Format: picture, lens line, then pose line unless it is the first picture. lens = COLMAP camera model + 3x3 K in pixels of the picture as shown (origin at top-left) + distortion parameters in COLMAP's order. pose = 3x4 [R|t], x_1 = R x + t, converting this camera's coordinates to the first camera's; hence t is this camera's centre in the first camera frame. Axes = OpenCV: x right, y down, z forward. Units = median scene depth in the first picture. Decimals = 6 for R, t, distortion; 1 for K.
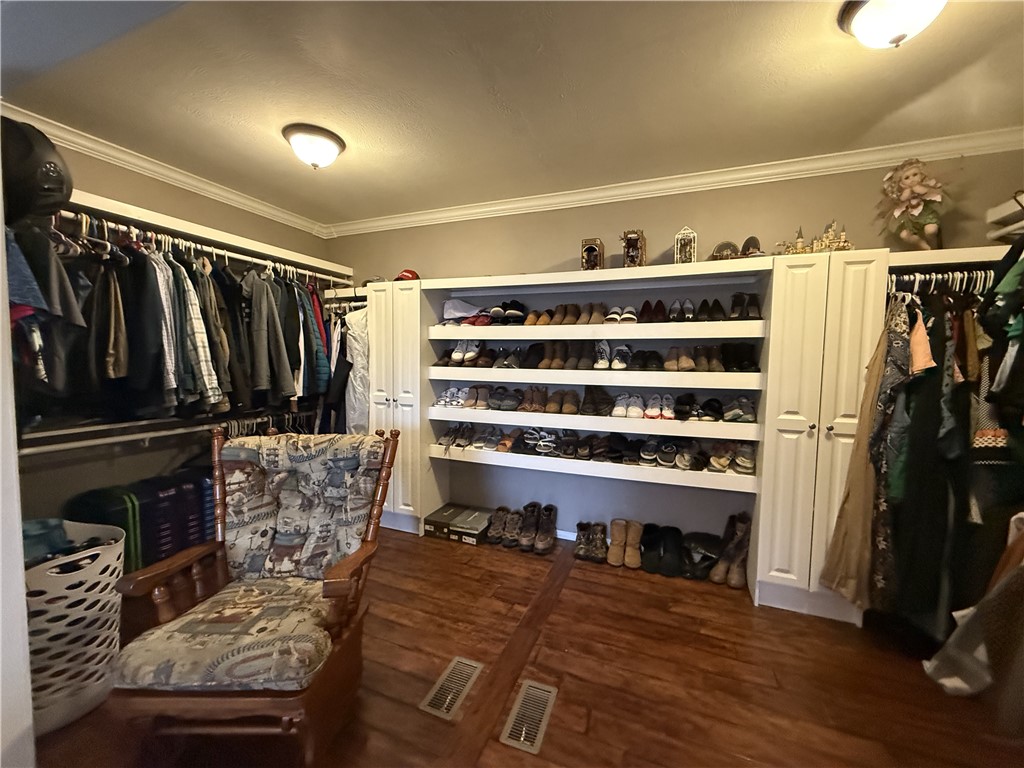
lens RADIAL K [[407.6, 0, 513.7], [0, 407.6, 385.1], [0, 0, 1]] dist [-0.003138, 0.000992]
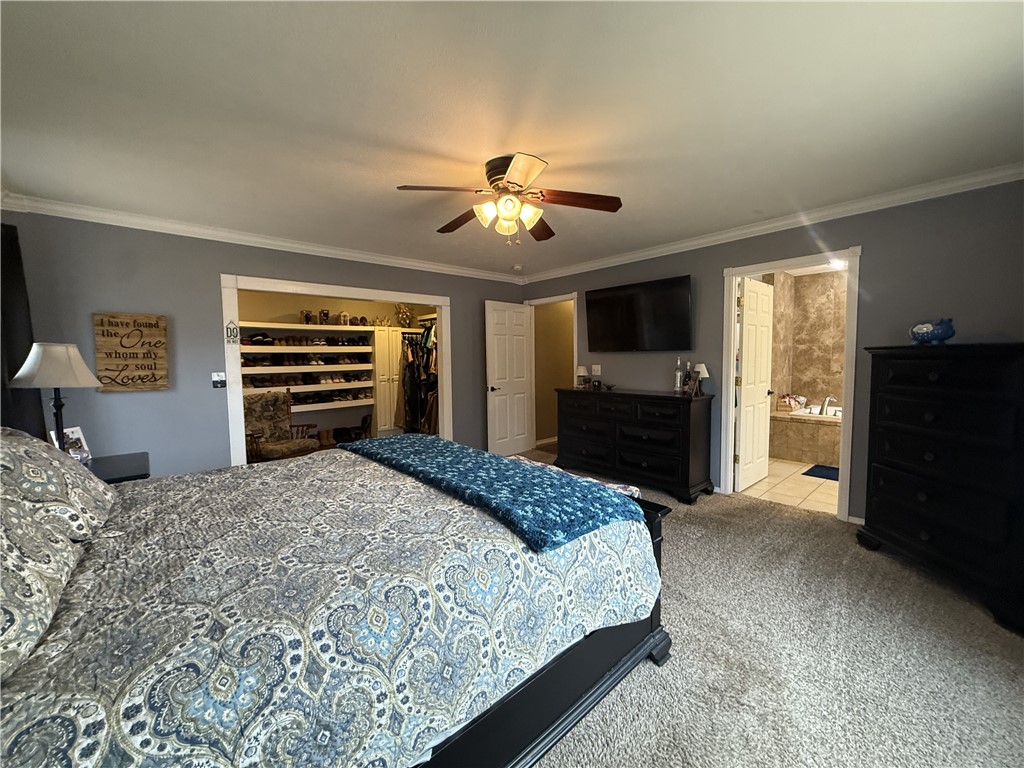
lens RADIAL K [[407.6, 0, 507.7], [0, 407.6, 383.8], [0, 0, 1]] dist [-0.003138, 0.000992]
pose [[0.455199, -0.080005, 0.886788, -1.509320], [0.079685, 0.995619, 0.048921, 0.047371], [-0.886817, 0.048395, 0.459580, -1.180943]]
